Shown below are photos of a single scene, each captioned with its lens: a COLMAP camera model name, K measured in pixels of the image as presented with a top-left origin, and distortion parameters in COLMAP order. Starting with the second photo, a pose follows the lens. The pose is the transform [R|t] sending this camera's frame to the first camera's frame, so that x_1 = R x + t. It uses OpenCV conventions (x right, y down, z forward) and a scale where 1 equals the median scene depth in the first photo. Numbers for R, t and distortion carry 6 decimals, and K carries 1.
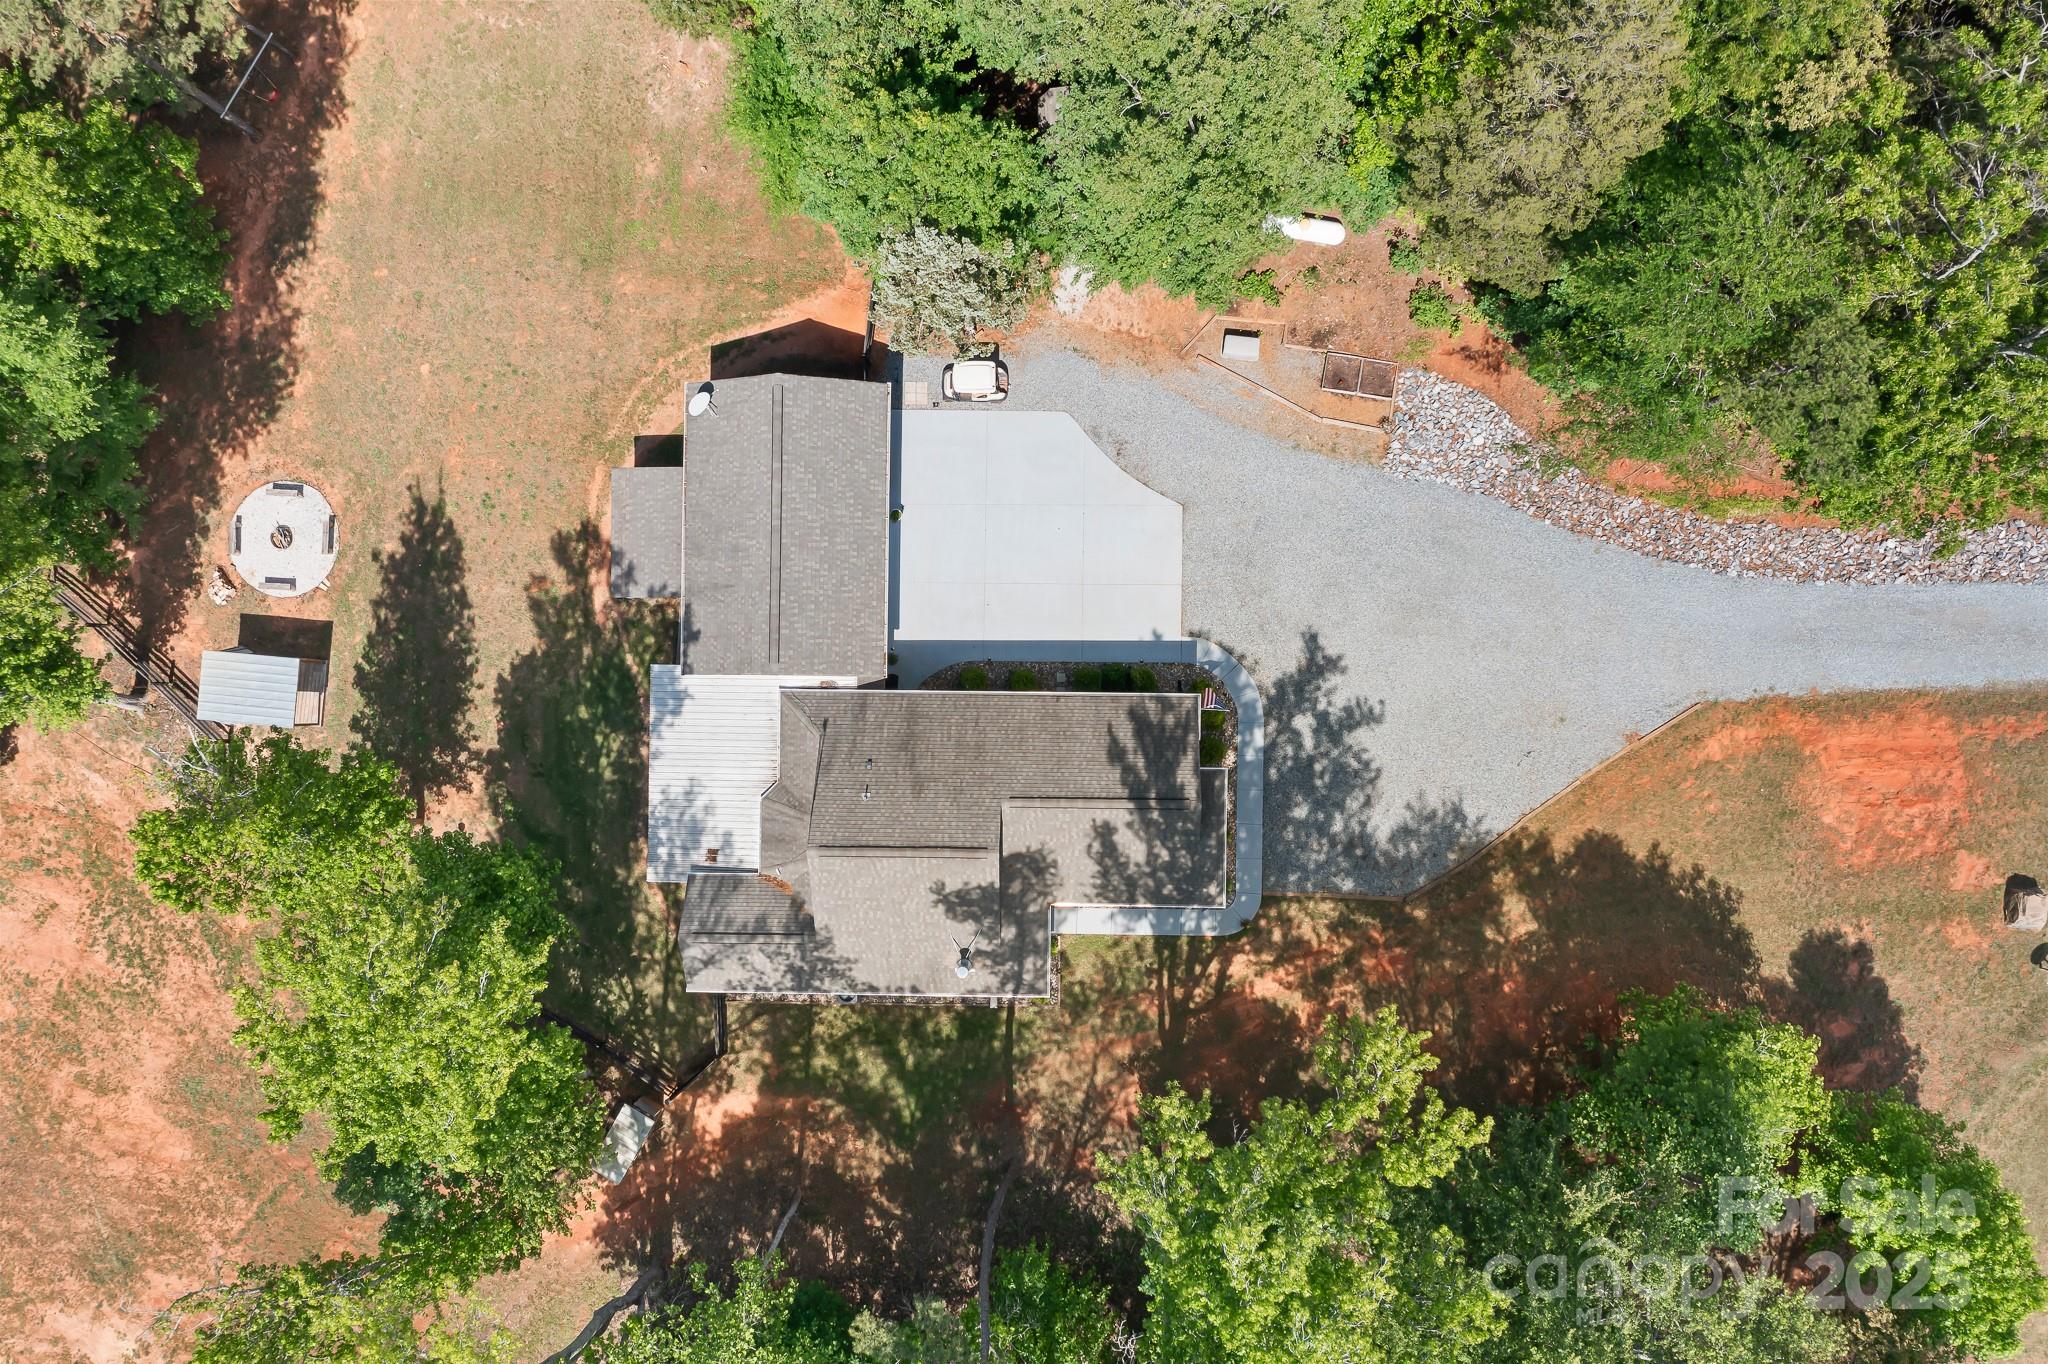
lens RADIAL K [[1604.2, 0, 1019.6], [0, 1604.2, 680.7], [0, 0, 1]] dist [-0.009798, -0.008913]
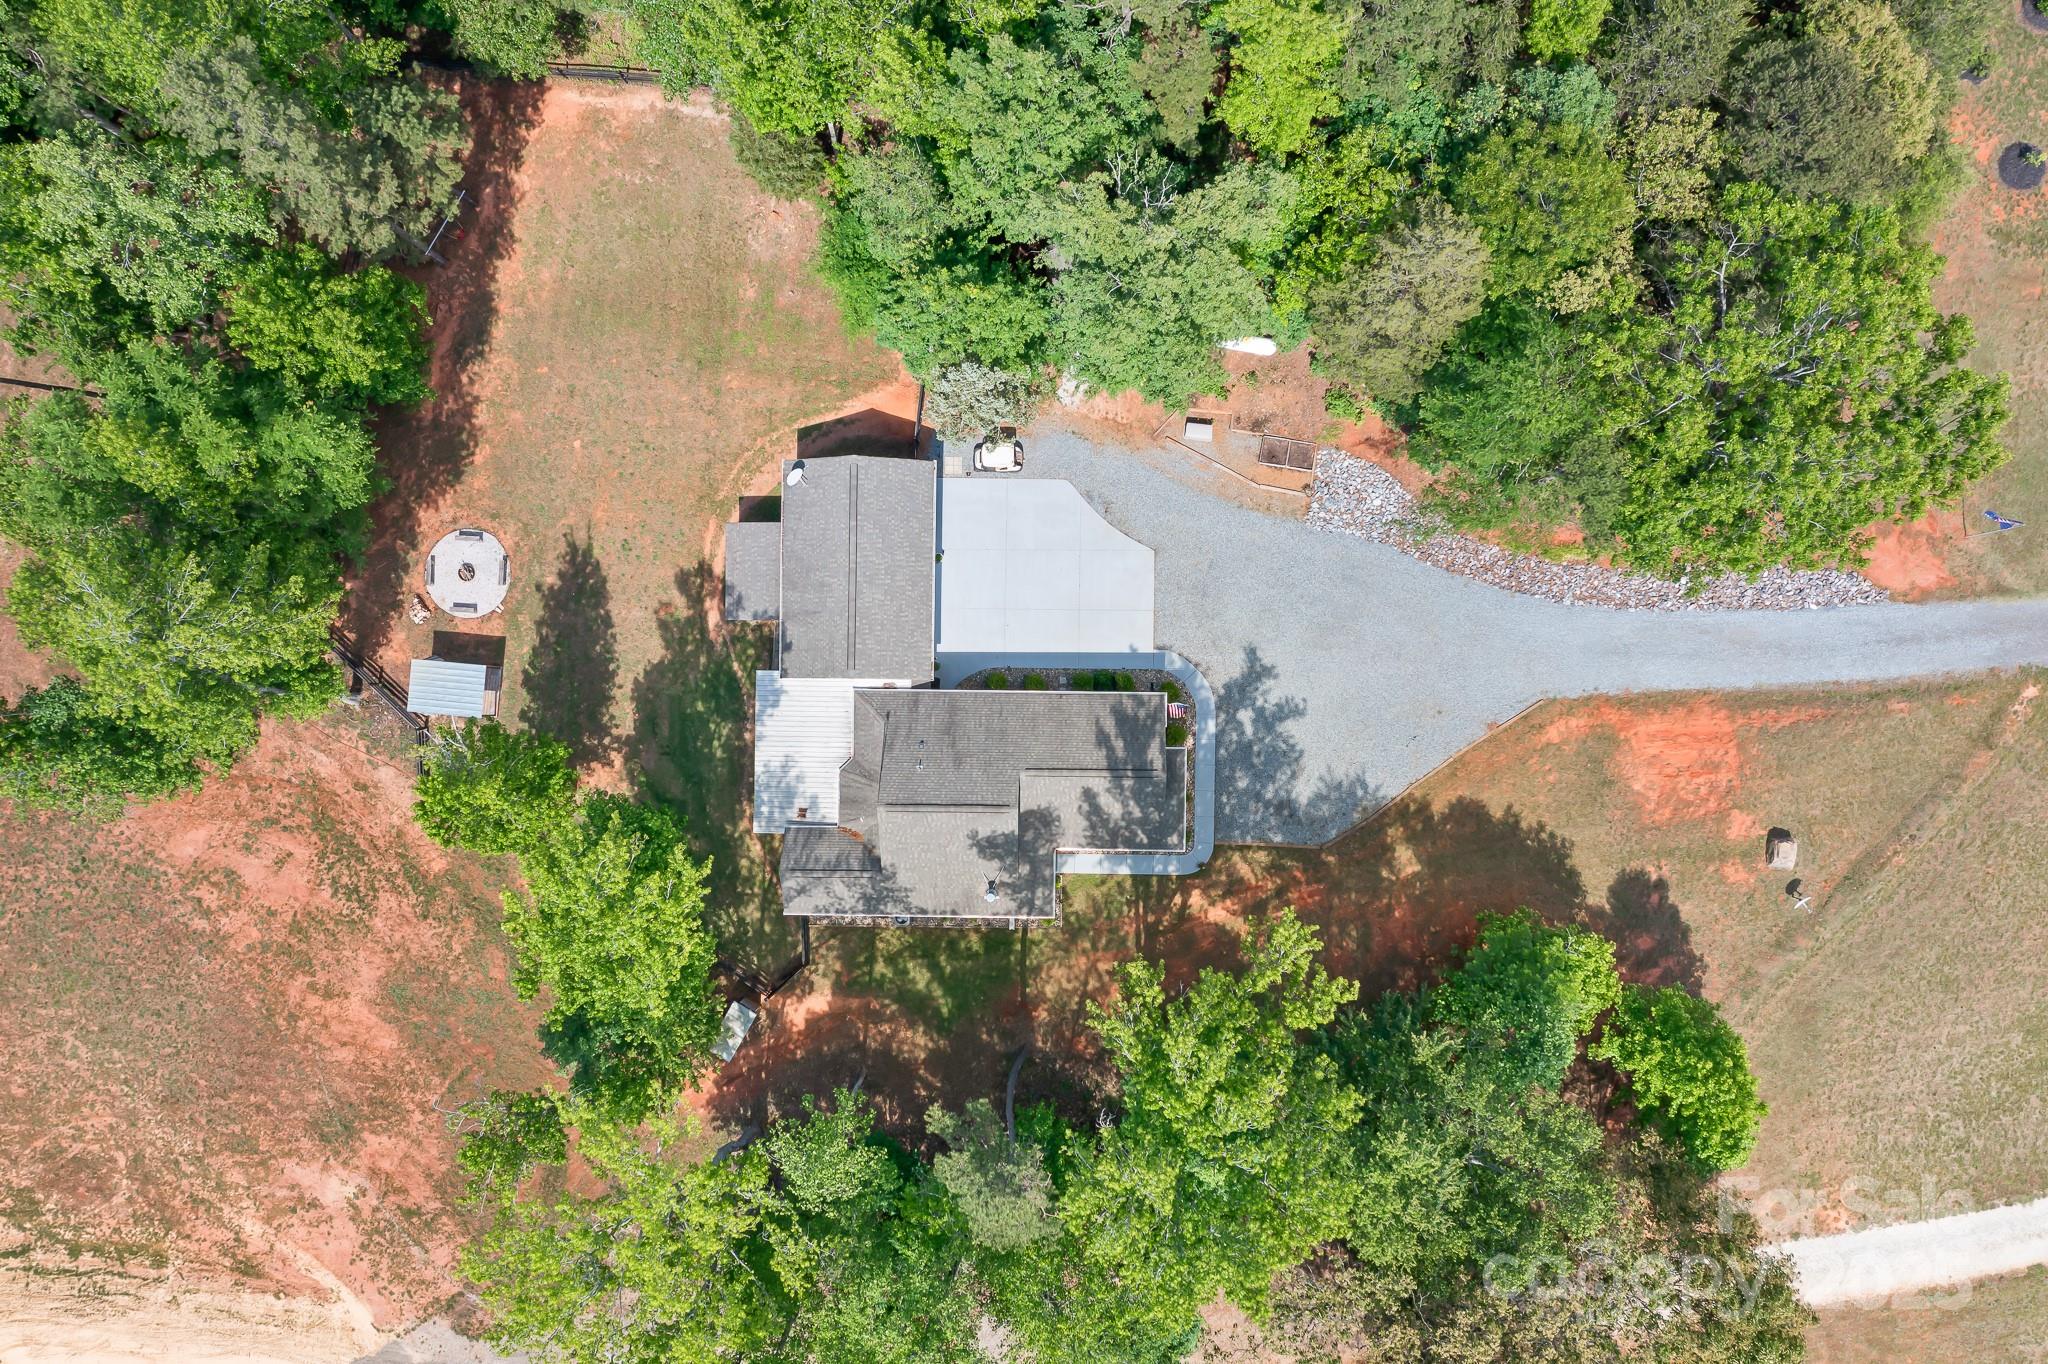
lens RADIAL K [[1604.2, 0, 1017.7], [0, 1604.2, 688.5], [0, 0, 1]] dist [-0.009798, -0.008913]
pose [[0.999995, 0.000949, 0.002912, -0.015339], [-0.000963, 0.999987, 0.004997, -0.001897], [-0.002907, -0.005000, 0.999983, -0.328248]]
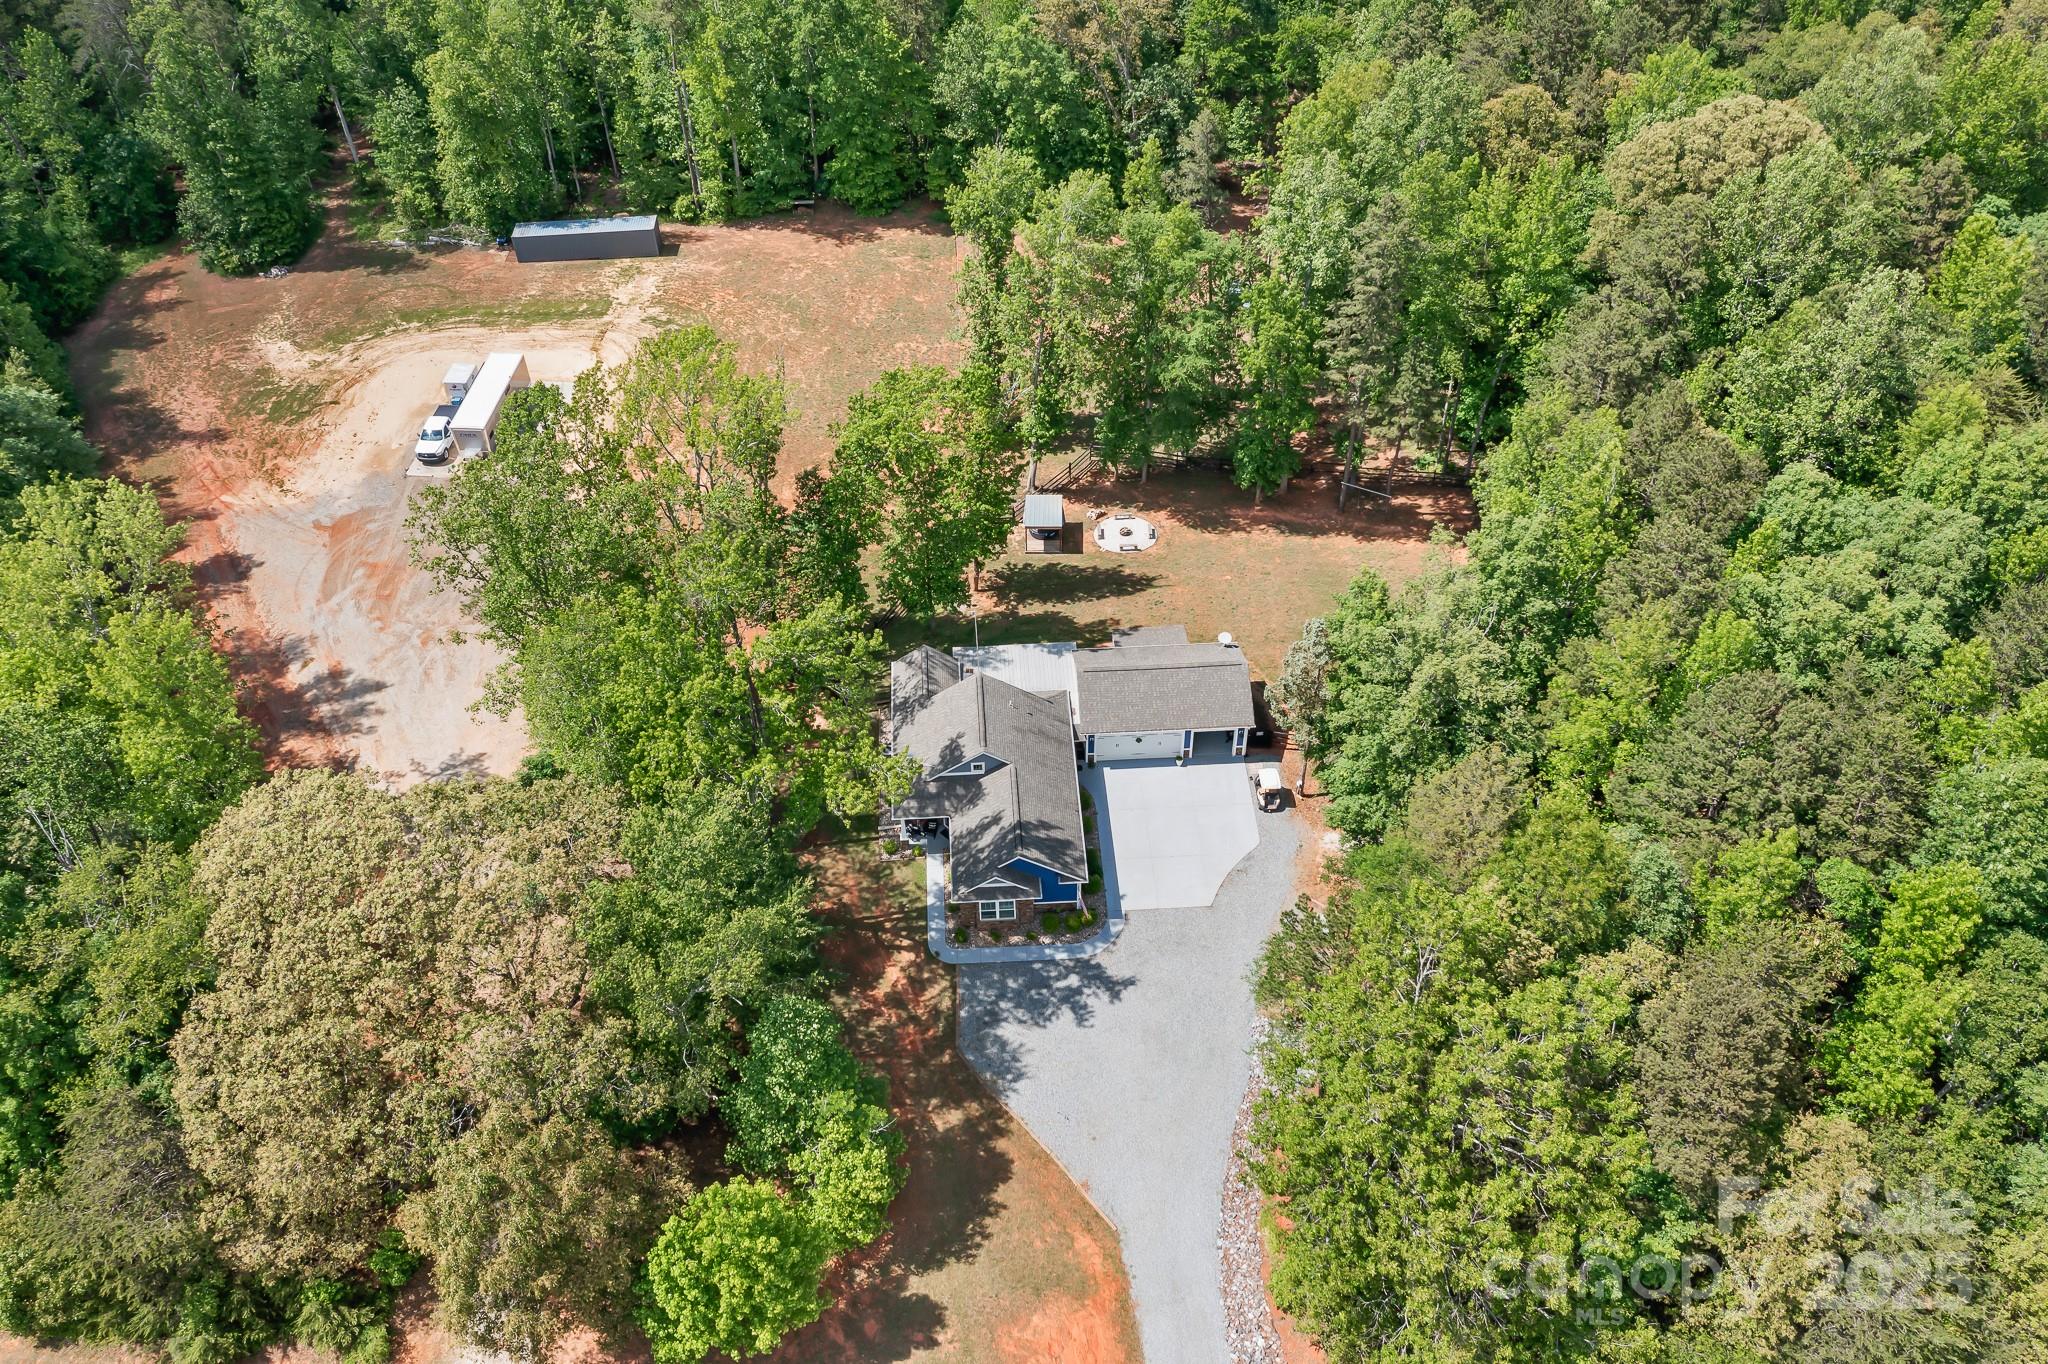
lens RADIAL K [[1604.2, 0, 1016.8], [0, 1604.2, 689.9], [0, 0, 1]] dist [-0.009798, -0.008913]
pose [[0.062771, 0.731964, -0.678446, 0.975368], [-0.997802, 0.060476, -0.027072, 0.102495], [0.021214, 0.678654, 0.734151, -0.255232]]
